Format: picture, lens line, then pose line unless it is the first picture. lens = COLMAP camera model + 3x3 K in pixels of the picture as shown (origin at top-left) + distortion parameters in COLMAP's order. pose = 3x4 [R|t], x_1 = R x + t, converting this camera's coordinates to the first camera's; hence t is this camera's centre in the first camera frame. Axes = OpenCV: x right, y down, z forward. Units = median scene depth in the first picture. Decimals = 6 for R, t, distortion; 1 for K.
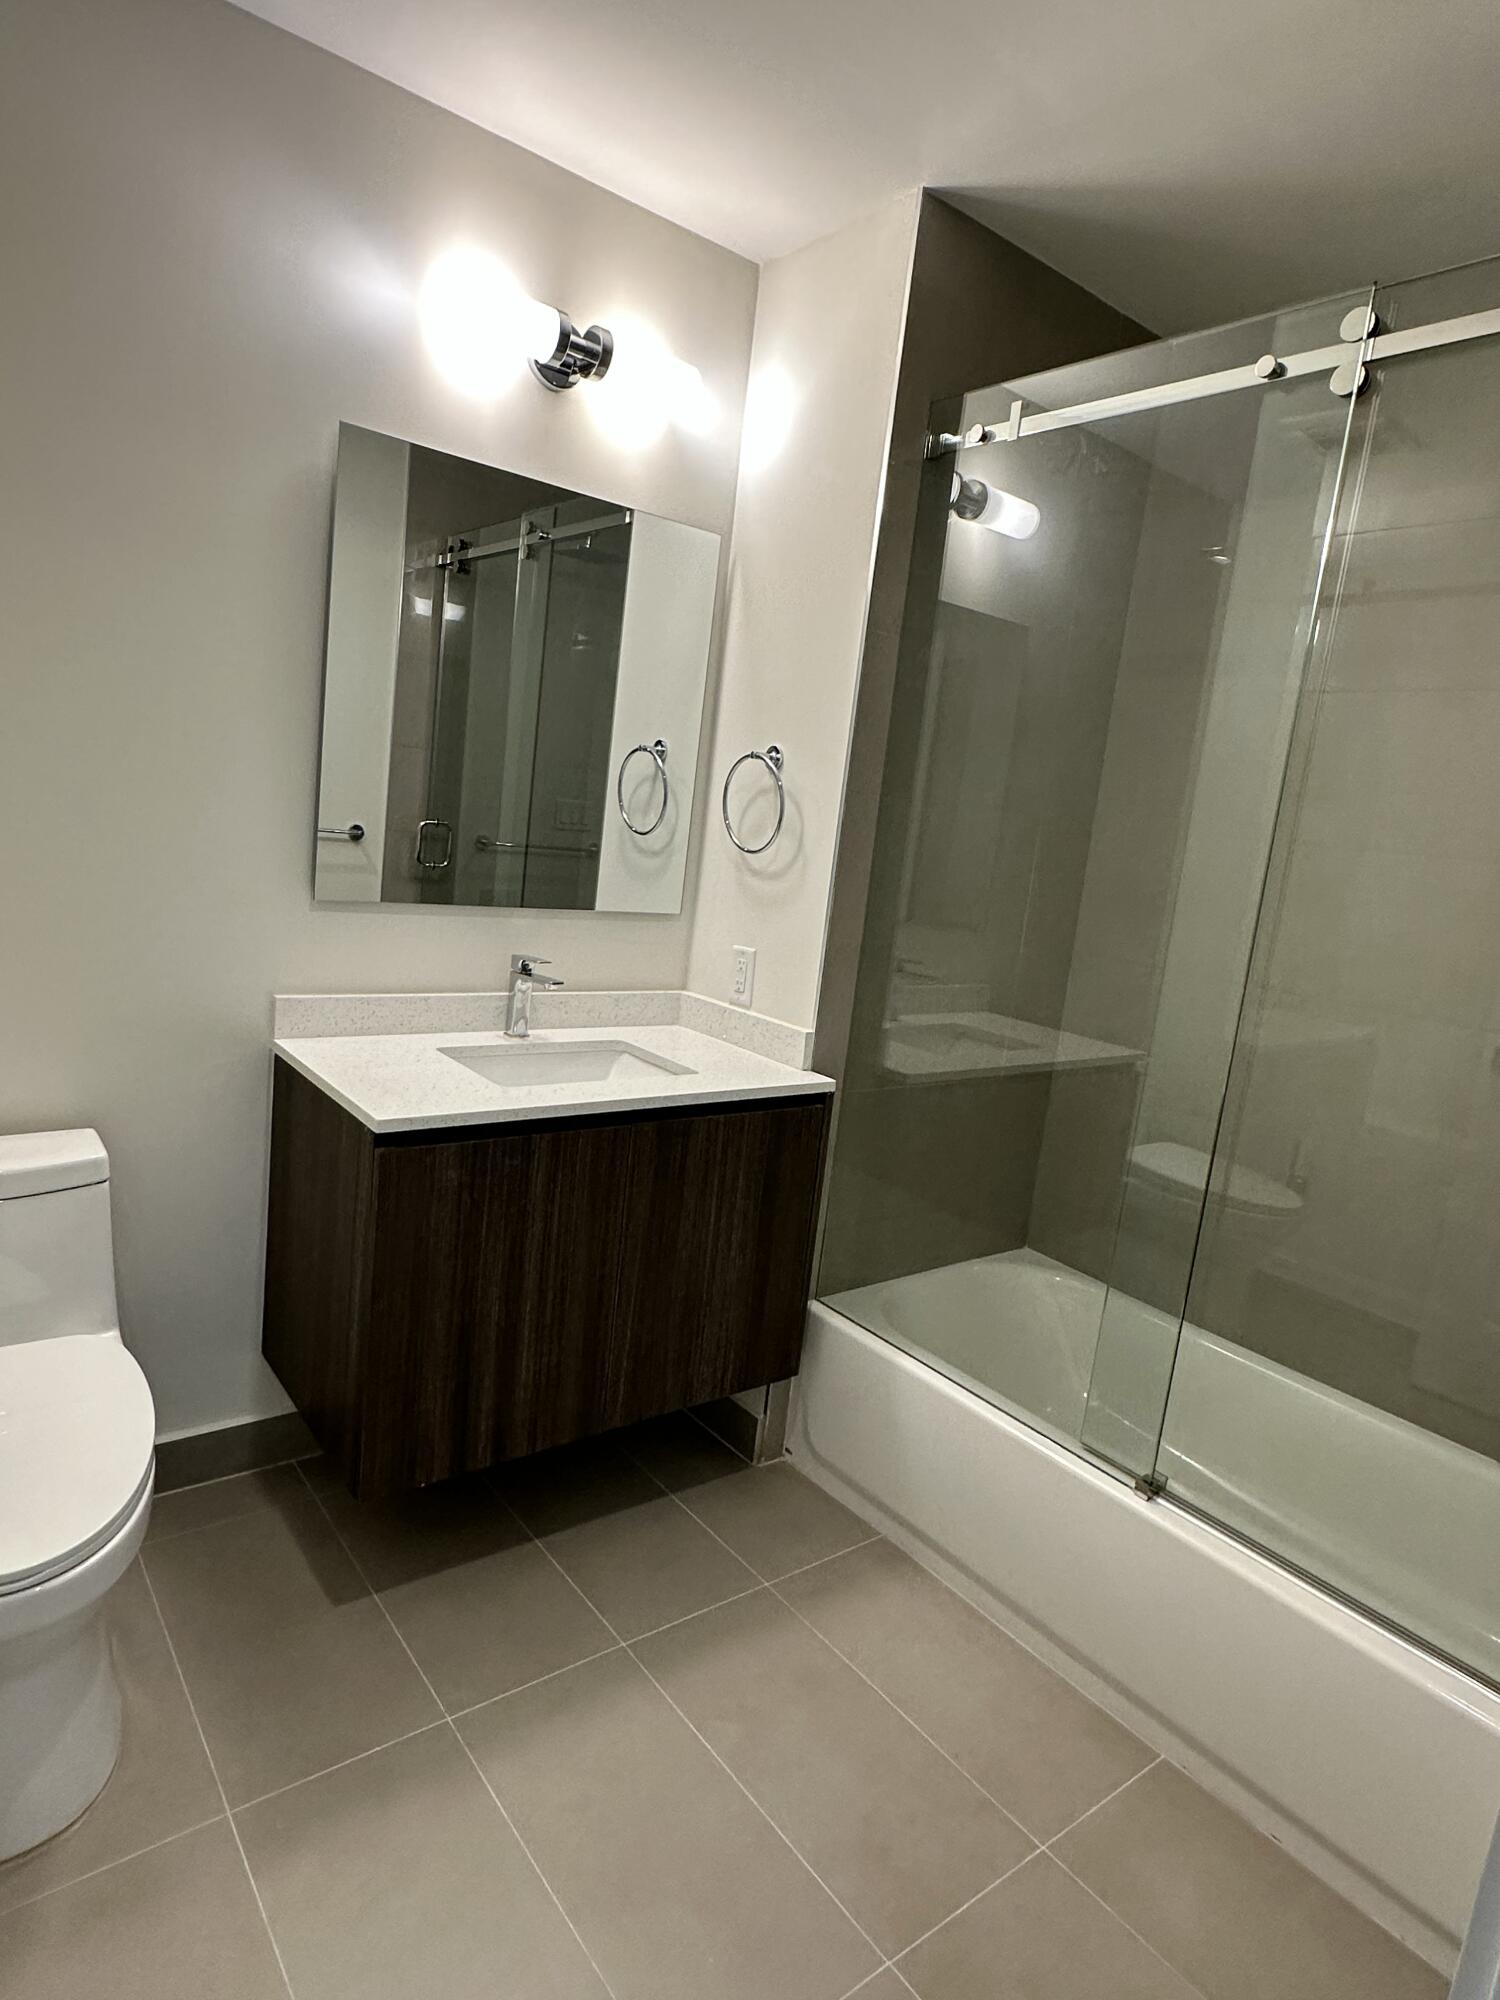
lens RADIAL K [[1114.1, 0, 732.1], [0, 1114.1, 1003.6], [0, 0, 1]] dist [0.004857, 0.001072]
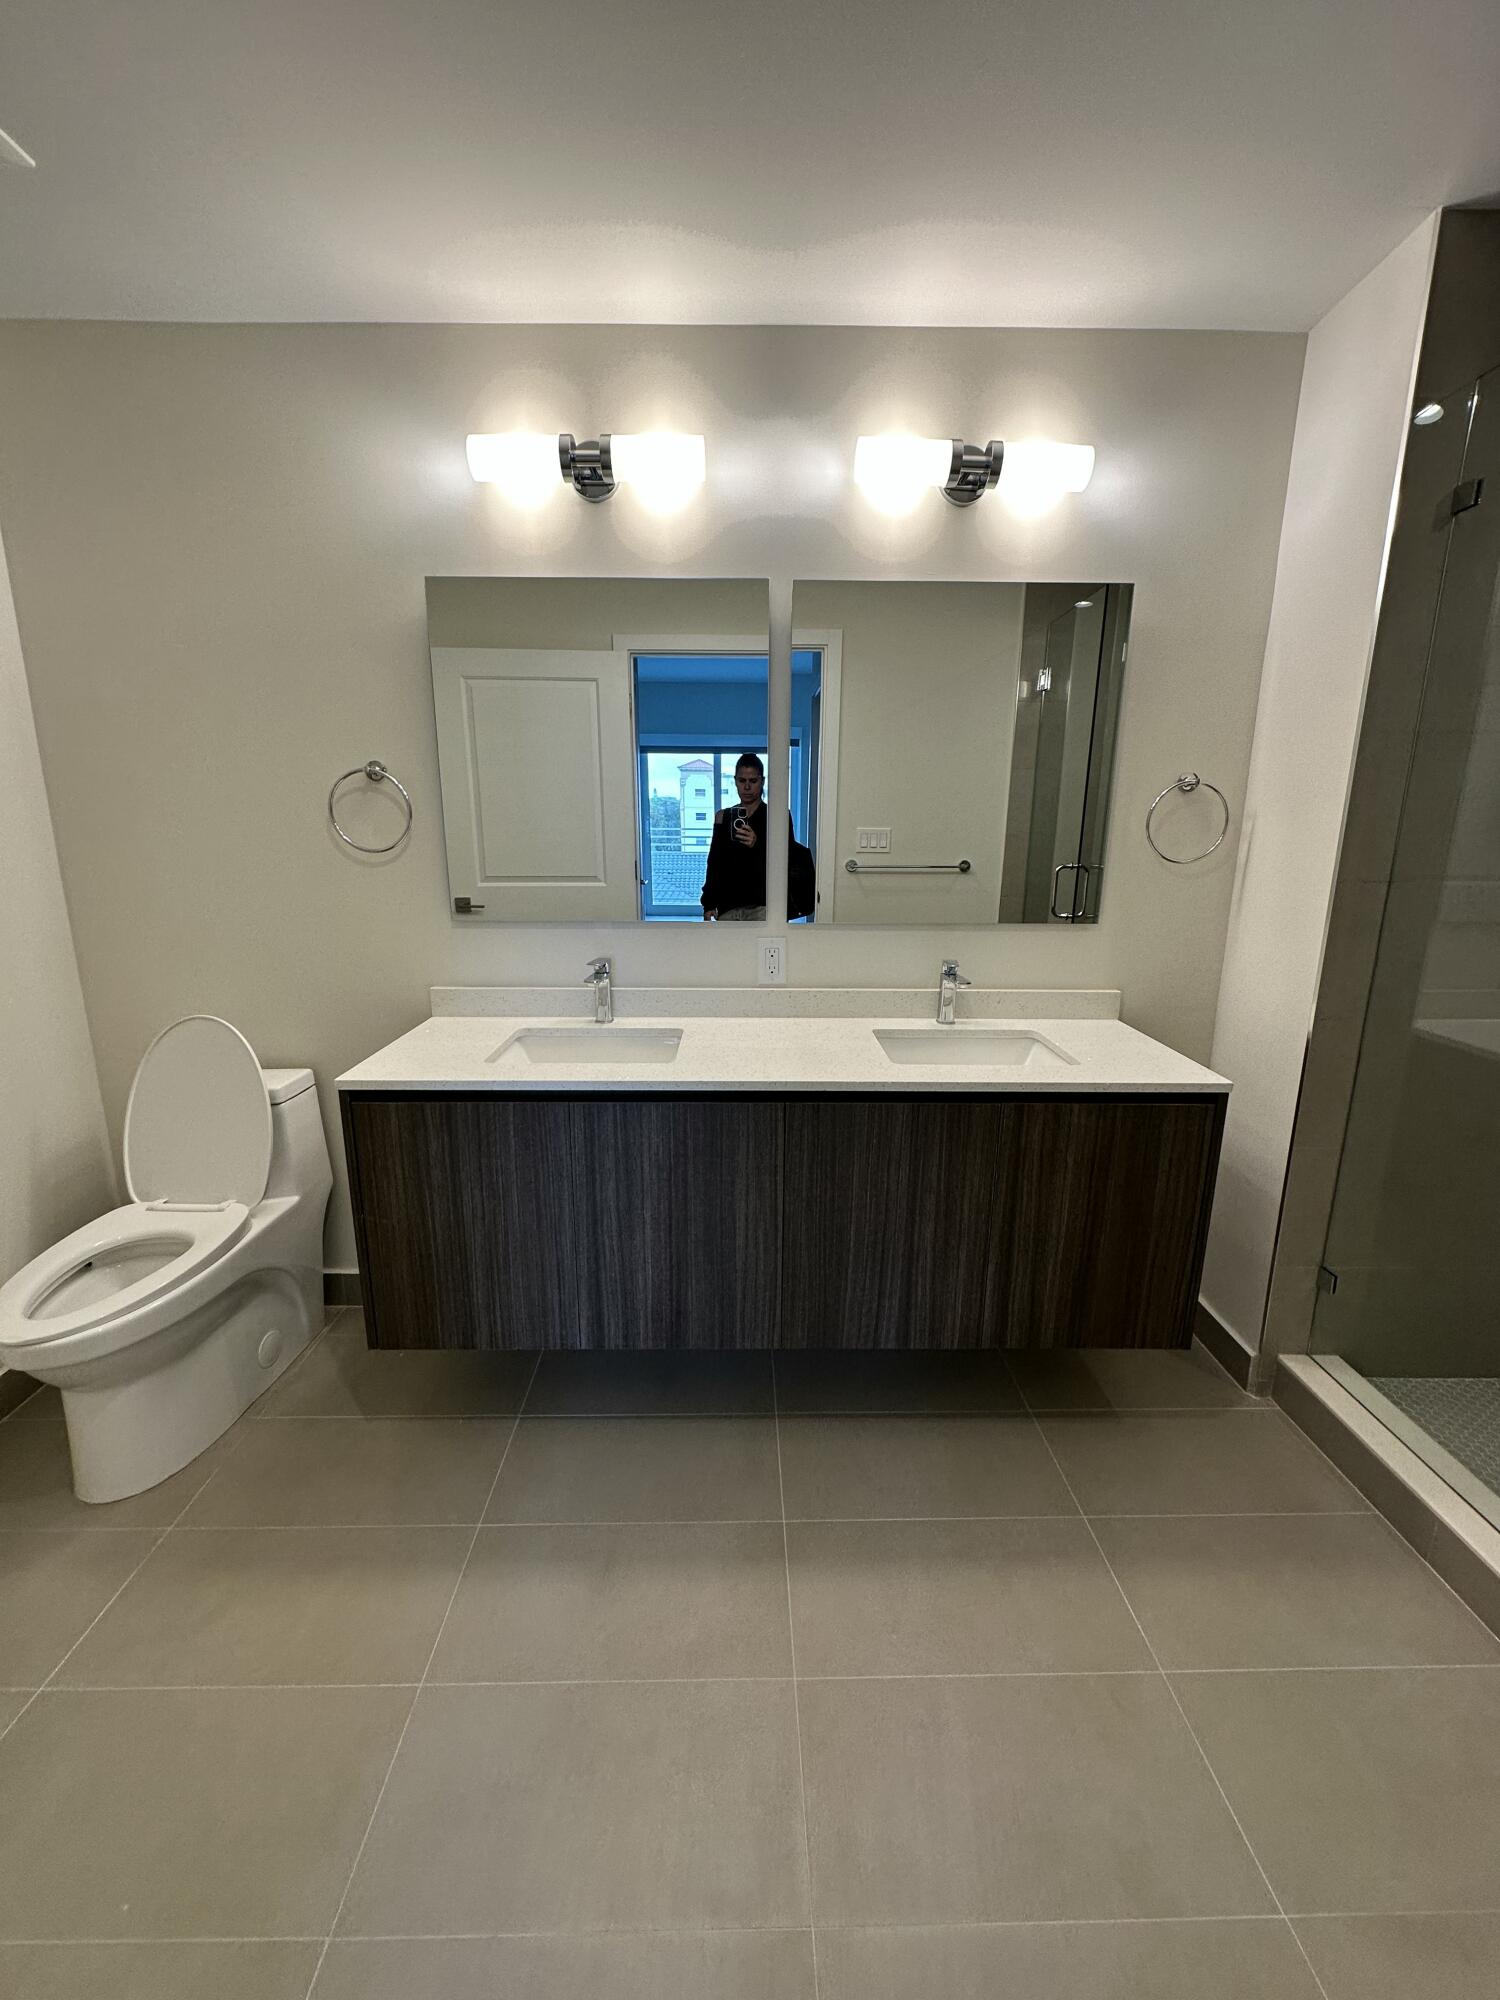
lens RADIAL K [[806.2, 0, 735.6], [0, 806.2, 998.8], [0, 0, 1]] dist [-0.001511, 0.000785]
pose [[0.790350, 0.029168, -0.611961, 0.203709], [-0.024389, 0.999572, 0.016143, -0.009204], [0.612170, 0.002166, 0.790723, 0.135311]]
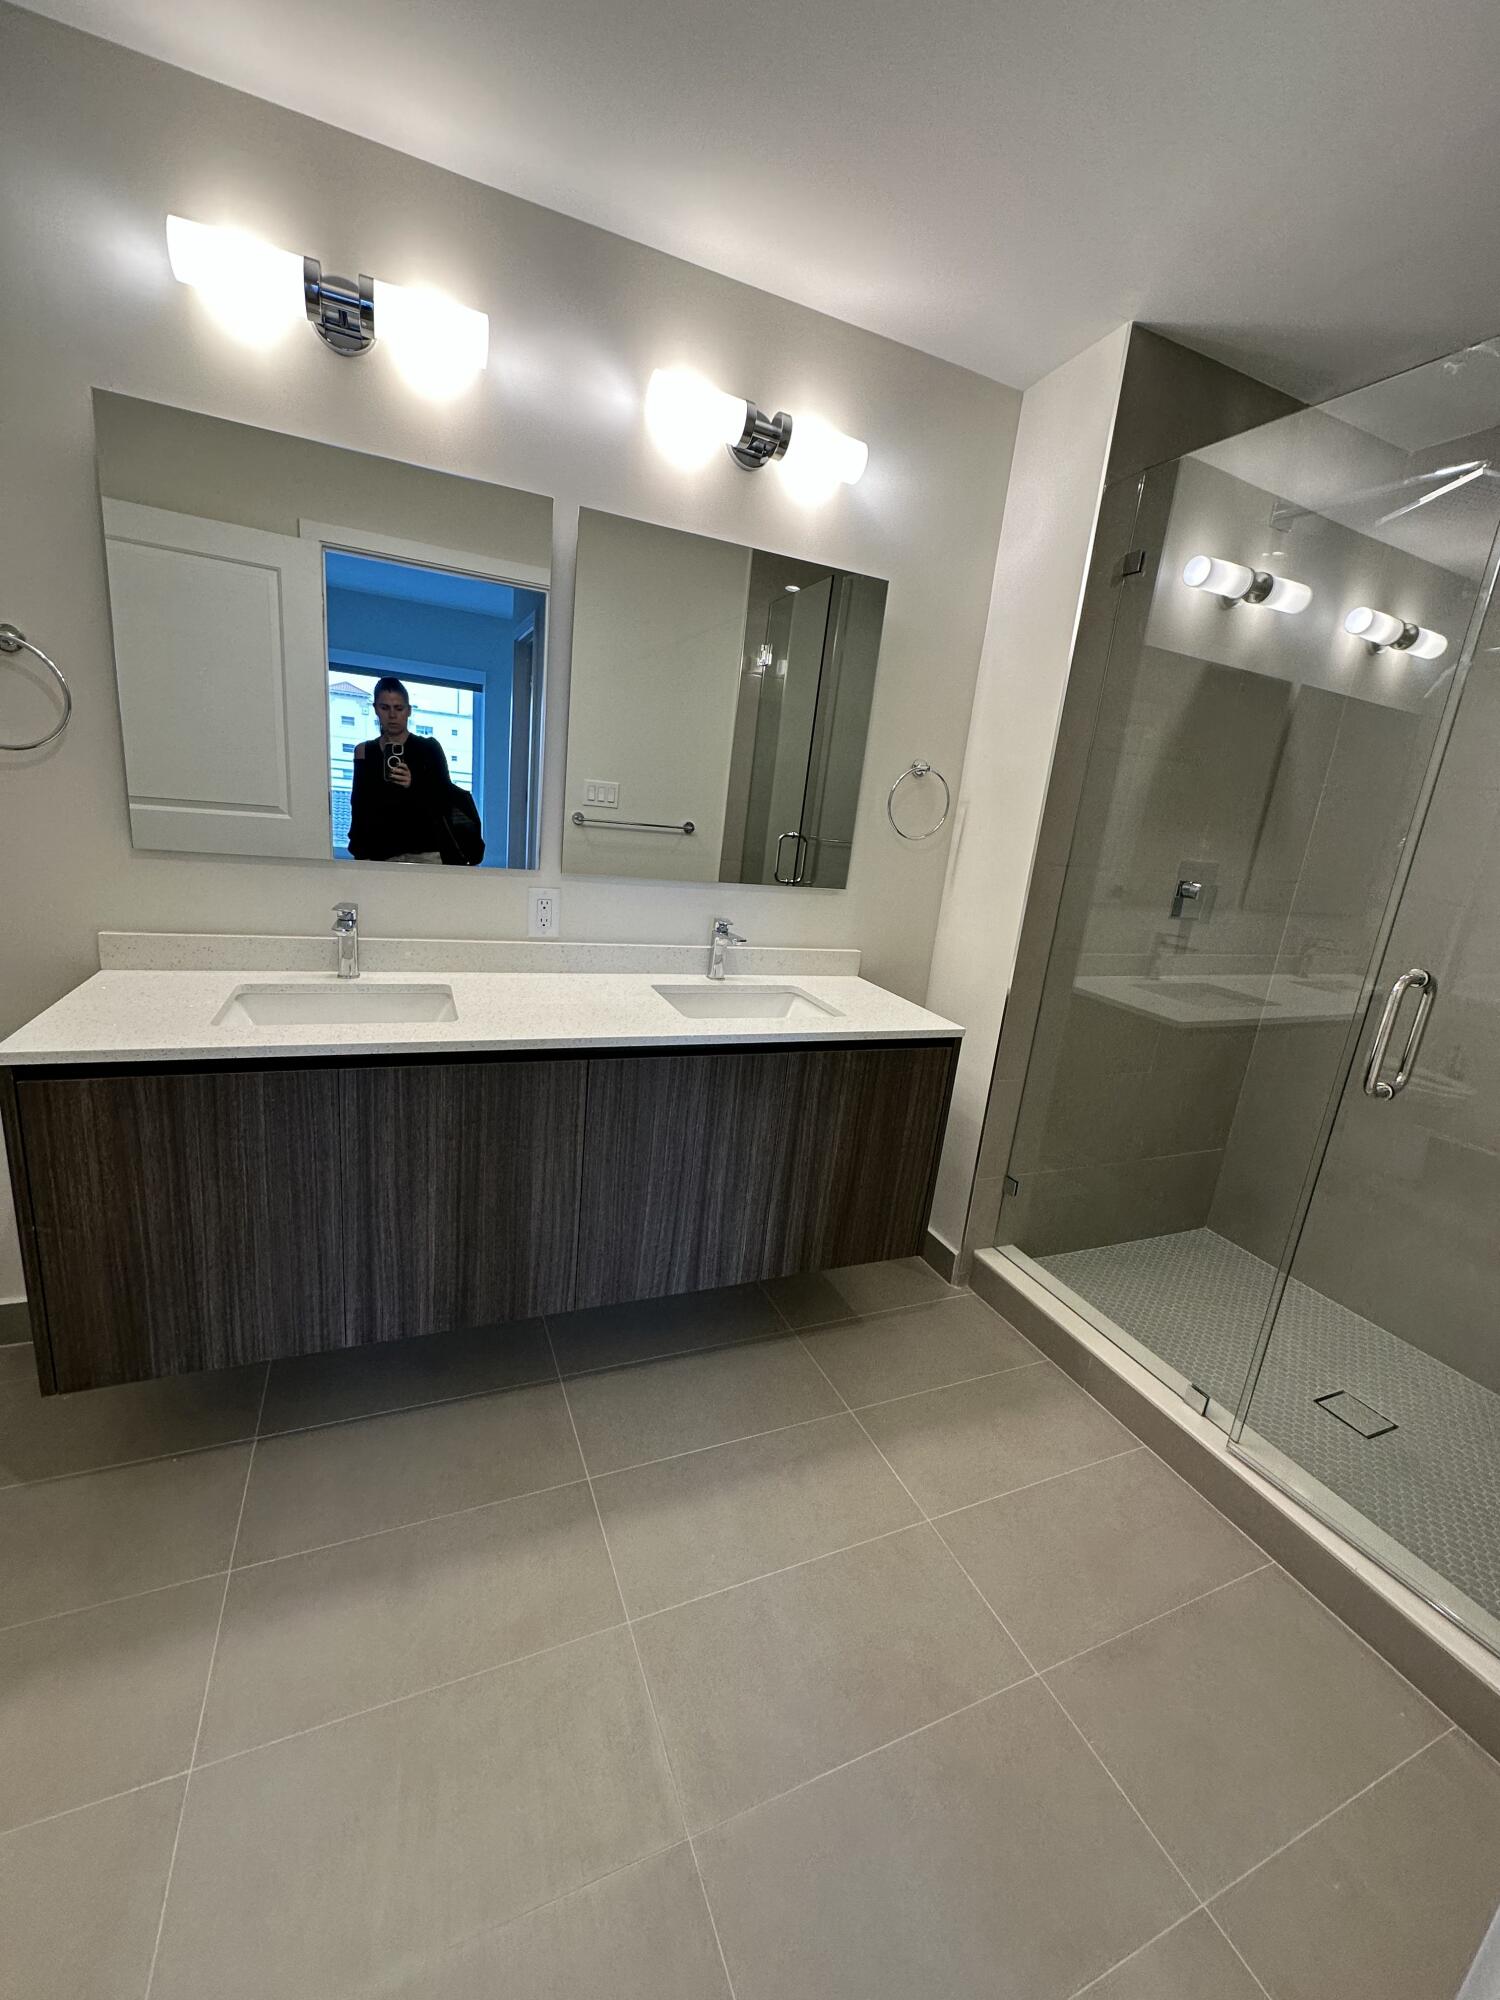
lens RADIAL K [[806.2, 0, 769.3], [0, 806.2, 997.9], [0, 0, 1]] dist [-0.001511, 0.000785]
pose [[0.967898, 0.052868, -0.245719, 0.117917], [-0.040879, 0.997723, 0.053645, -0.003080], [0.247996, -0.041878, 0.967856, 0.096431]]
